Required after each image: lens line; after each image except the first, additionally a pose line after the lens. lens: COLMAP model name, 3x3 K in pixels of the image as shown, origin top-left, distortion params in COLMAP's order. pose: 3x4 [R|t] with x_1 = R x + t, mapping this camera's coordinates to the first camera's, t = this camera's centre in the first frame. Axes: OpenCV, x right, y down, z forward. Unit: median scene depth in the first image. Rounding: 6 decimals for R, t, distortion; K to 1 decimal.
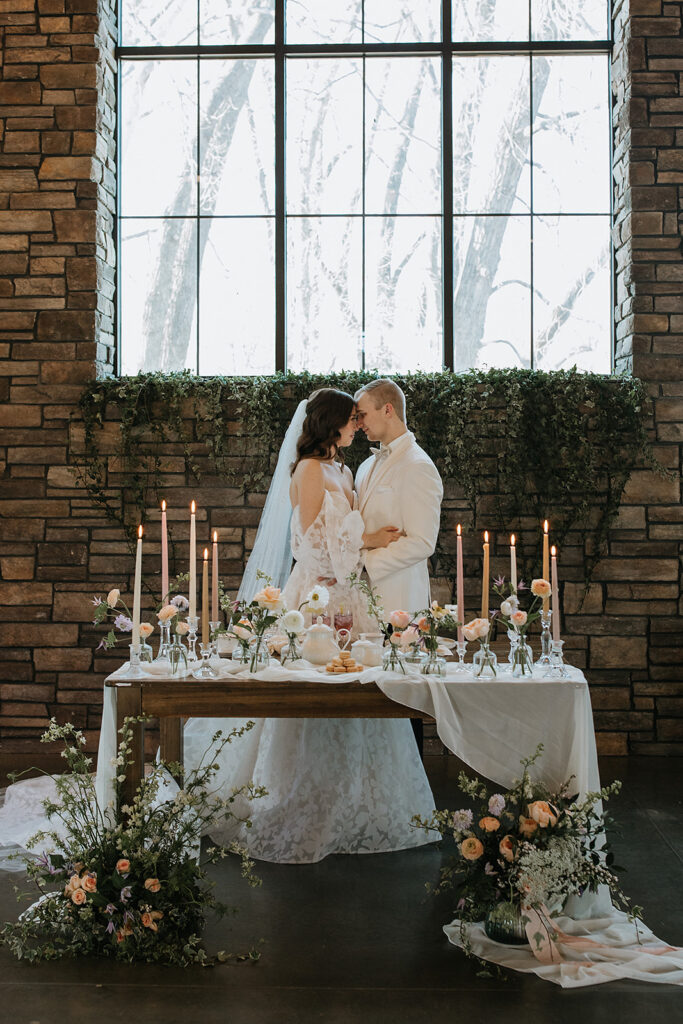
lens RADIAL K [[992.7, 0, 341.5], [0, 992.7, 512.0], [0, 0, 1]] dist [-0.007999, -0.008886]
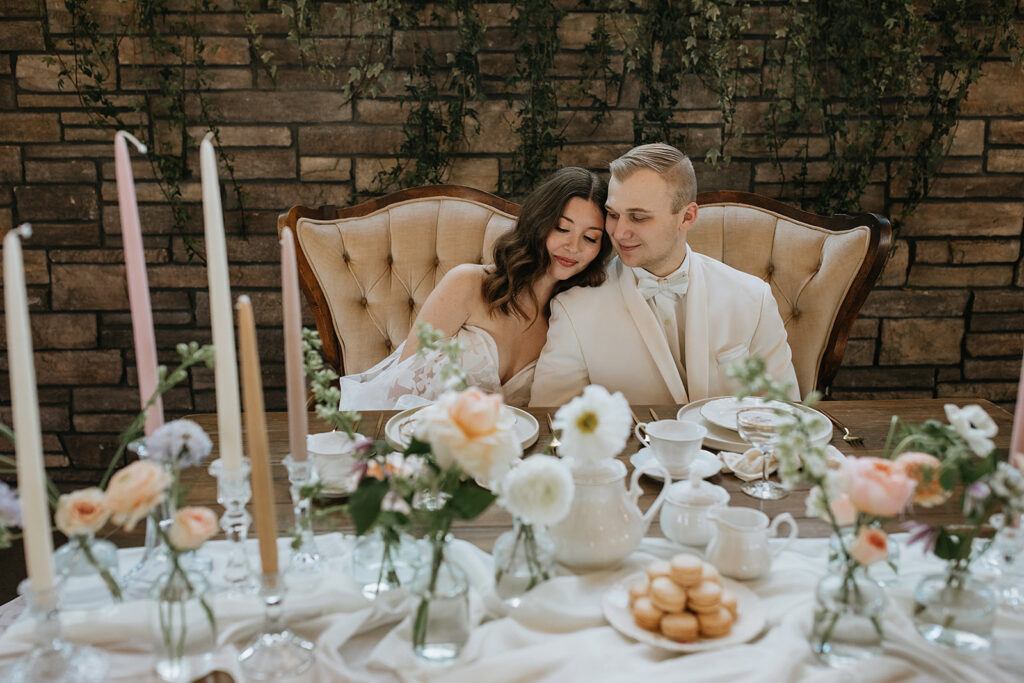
lens RADIAL K [[992.7, 0, 528.2], [0, 992.7, 343.8], [0, 0, 1]] dist [-0.007999, -0.008886]
pose [[0.996734, -0.021683, 0.077793, -0.040395], [0.004282, 0.976115, 0.217212, -0.004698], [-0.080644, -0.216169, 0.973020, 0.366336]]
